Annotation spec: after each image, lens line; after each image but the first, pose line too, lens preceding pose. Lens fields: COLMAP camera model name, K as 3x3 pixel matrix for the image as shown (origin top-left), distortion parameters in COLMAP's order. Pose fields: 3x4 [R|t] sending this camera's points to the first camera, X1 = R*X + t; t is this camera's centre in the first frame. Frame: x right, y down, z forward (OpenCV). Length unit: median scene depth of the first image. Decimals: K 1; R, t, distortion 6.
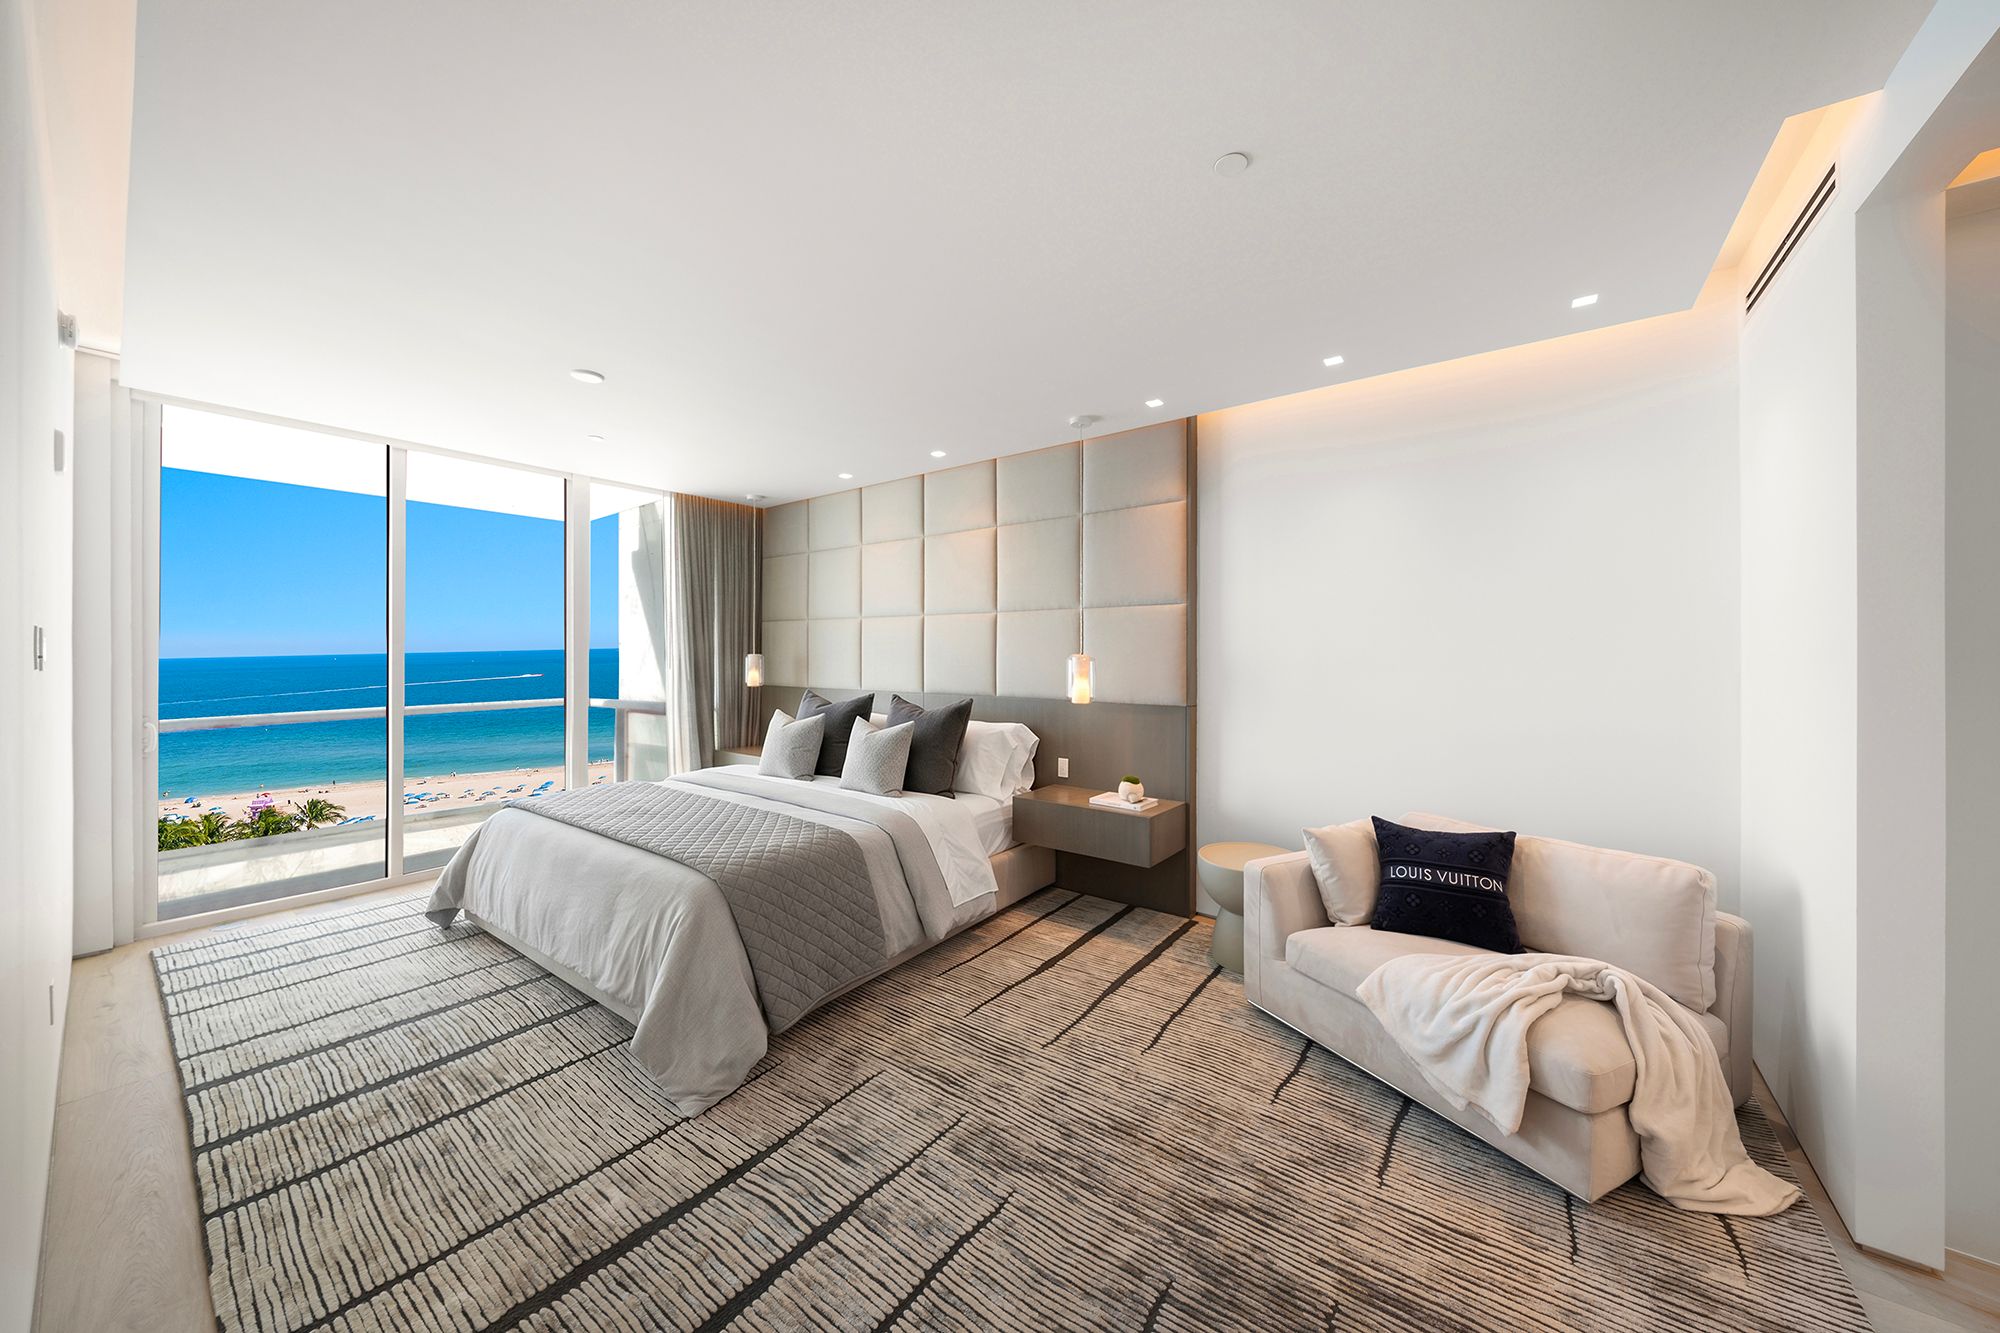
lens RADIAL K [[681.7, 0, 993.4], [0, 681.7, 663.7], [0, 0, 1]] dist [-0.002483, -0.001100]
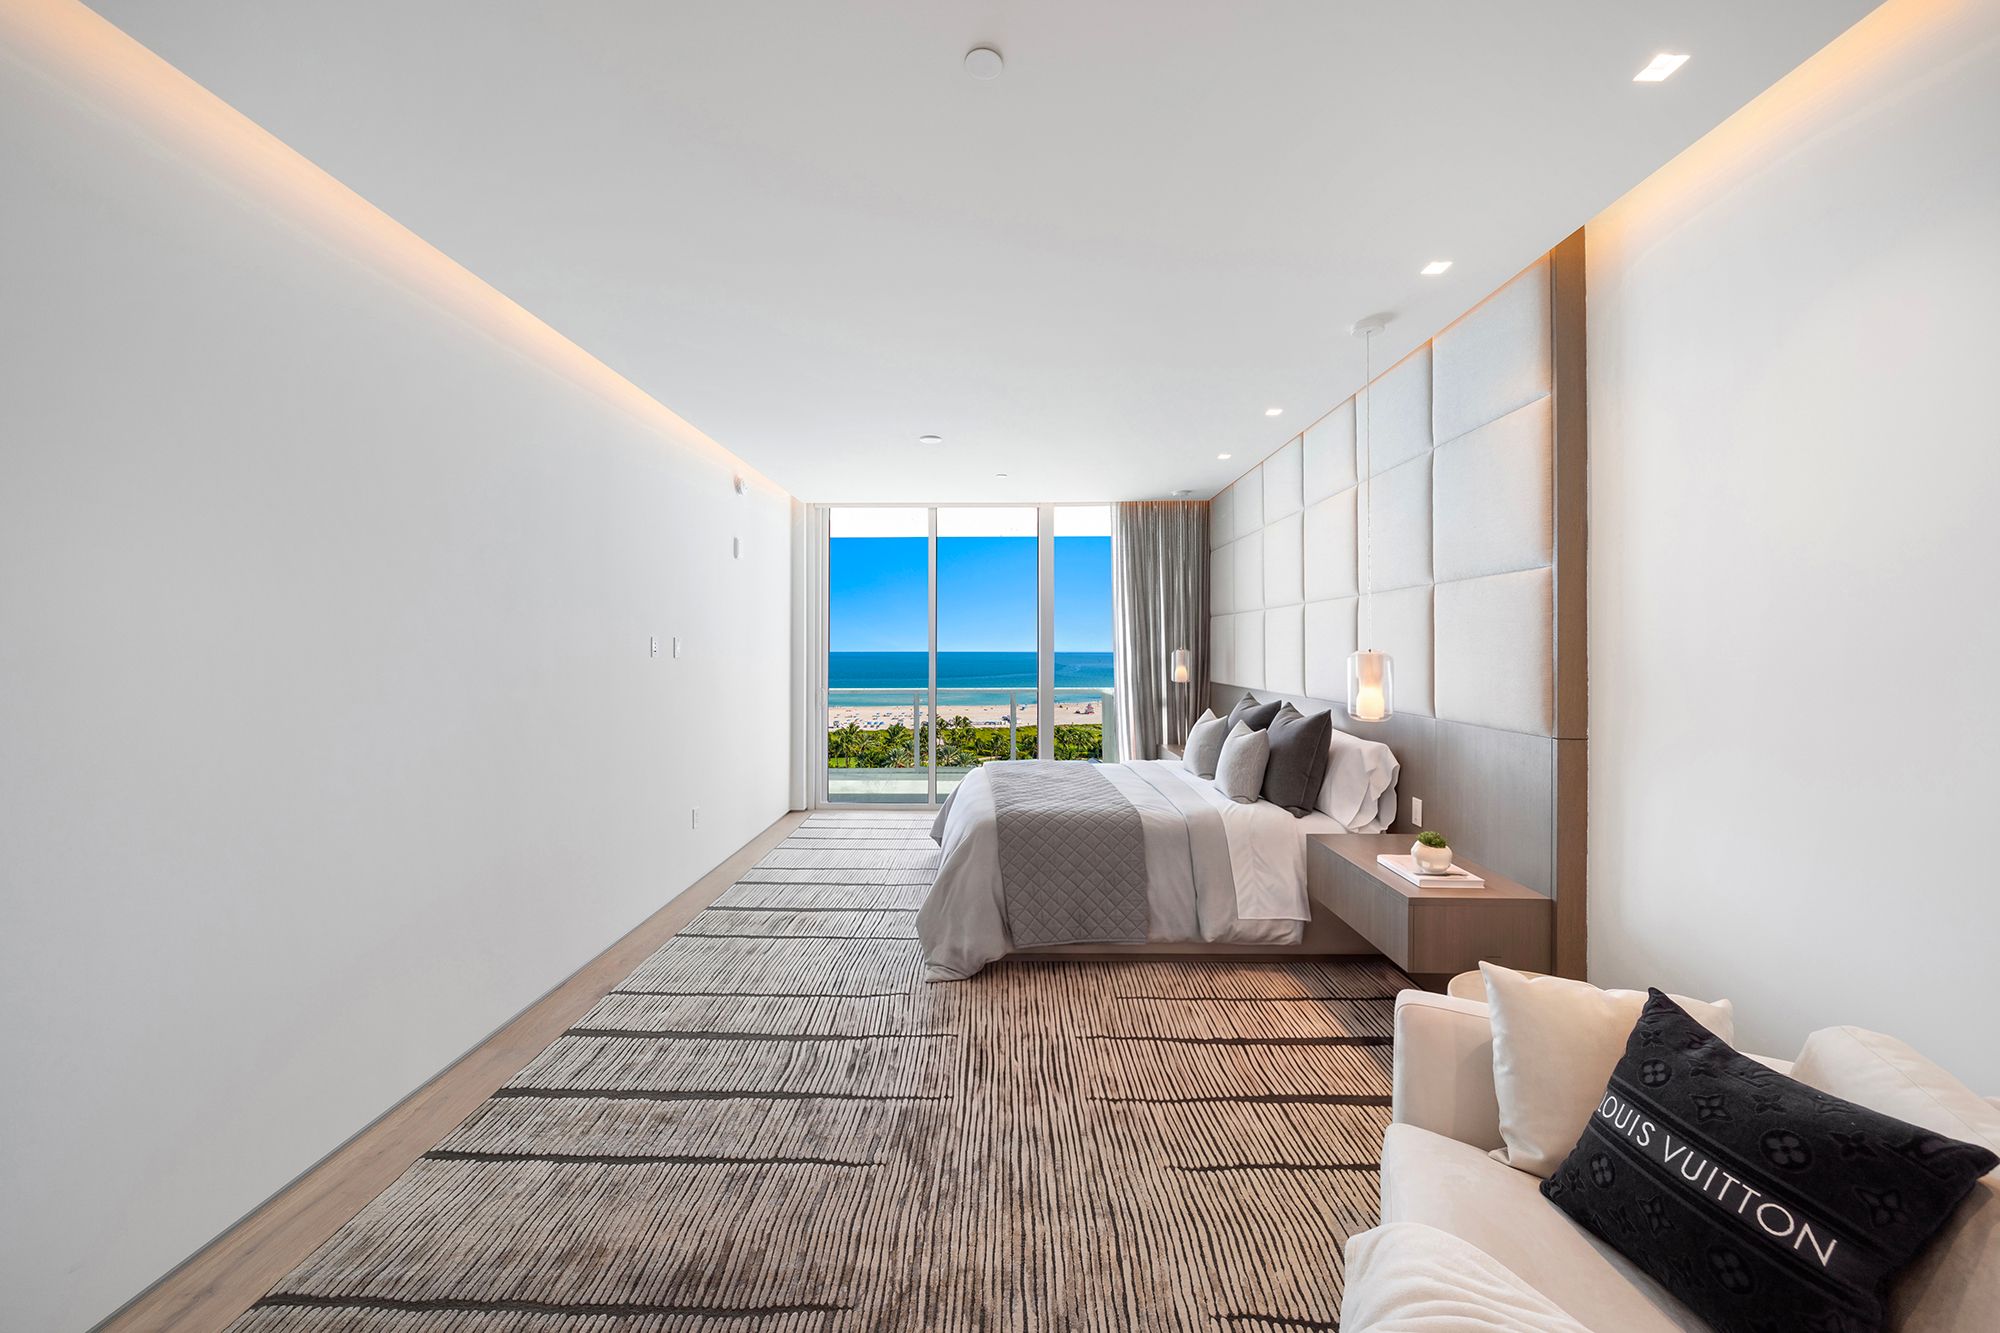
lens RADIAL K [[718.7, 0, 995.9], [0, 718.7, 657.0], [0, 0, 1]] dist [0.001788, -0.000093]
pose [[0.590694, 0.007417, -0.806862, 0.786921], [-0.010914, 0.999940, 0.001201, -0.004557], [0.806822, 0.008097, 0.590739, 0.371309]]
